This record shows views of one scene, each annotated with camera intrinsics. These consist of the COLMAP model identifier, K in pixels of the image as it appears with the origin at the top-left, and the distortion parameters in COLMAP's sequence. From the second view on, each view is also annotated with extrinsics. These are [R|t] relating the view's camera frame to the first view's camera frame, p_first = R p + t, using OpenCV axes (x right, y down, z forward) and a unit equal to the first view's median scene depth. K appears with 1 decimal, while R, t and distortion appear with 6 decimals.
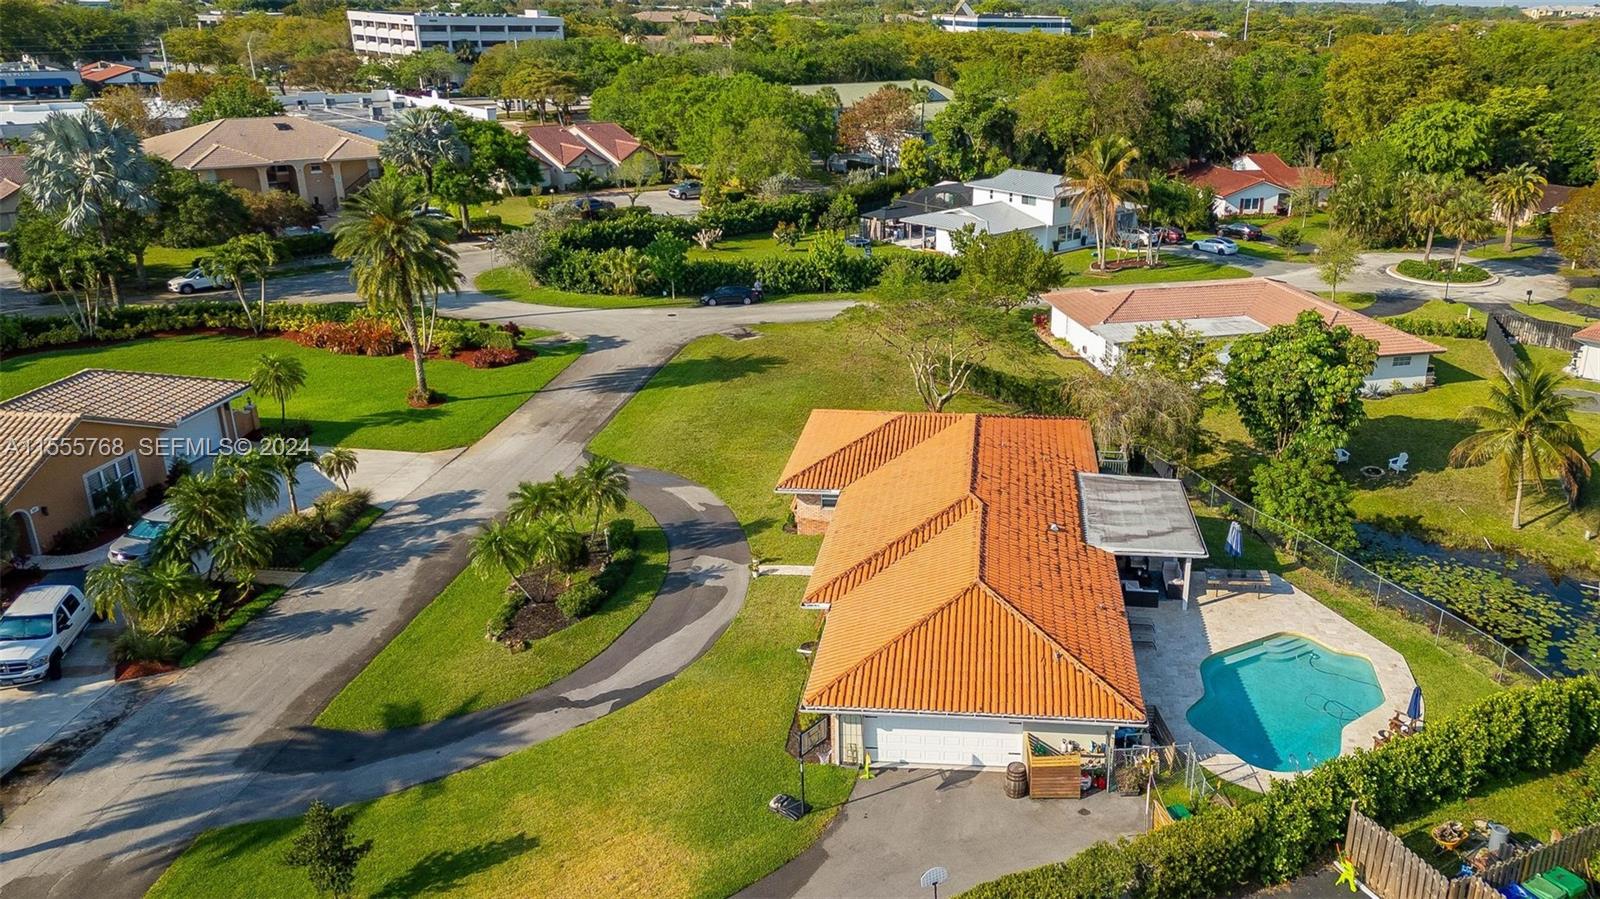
lens RADIAL K [[1169.4, 0, 932.7], [0, 1169.4, 447.7], [0, 0, 1]] dist [0.040098, -0.011801]
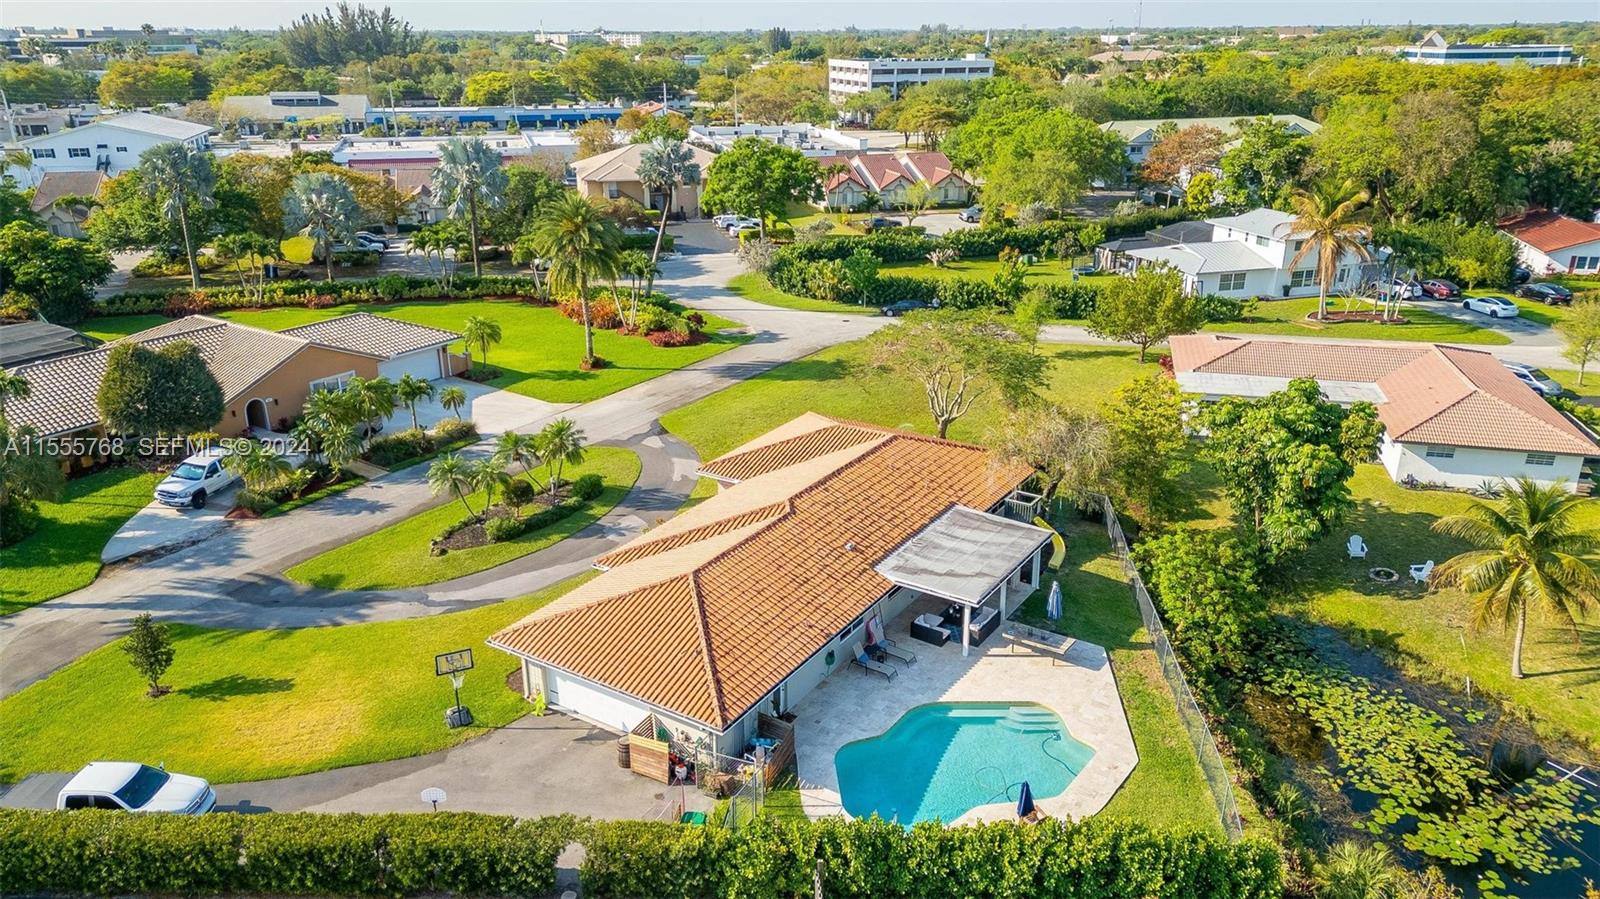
lens RADIAL K [[1062.3, 0, 800.0], [0, 1062.3, 449.5], [0, 0, 1]] dist [0.059206, -0.051239]
pose [[0.868347, 0.156841, -0.470504, 0.309305], [-0.156789, 0.986838, 0.039595, -0.029565], [0.470521, 0.039388, 0.881509, 0.088542]]
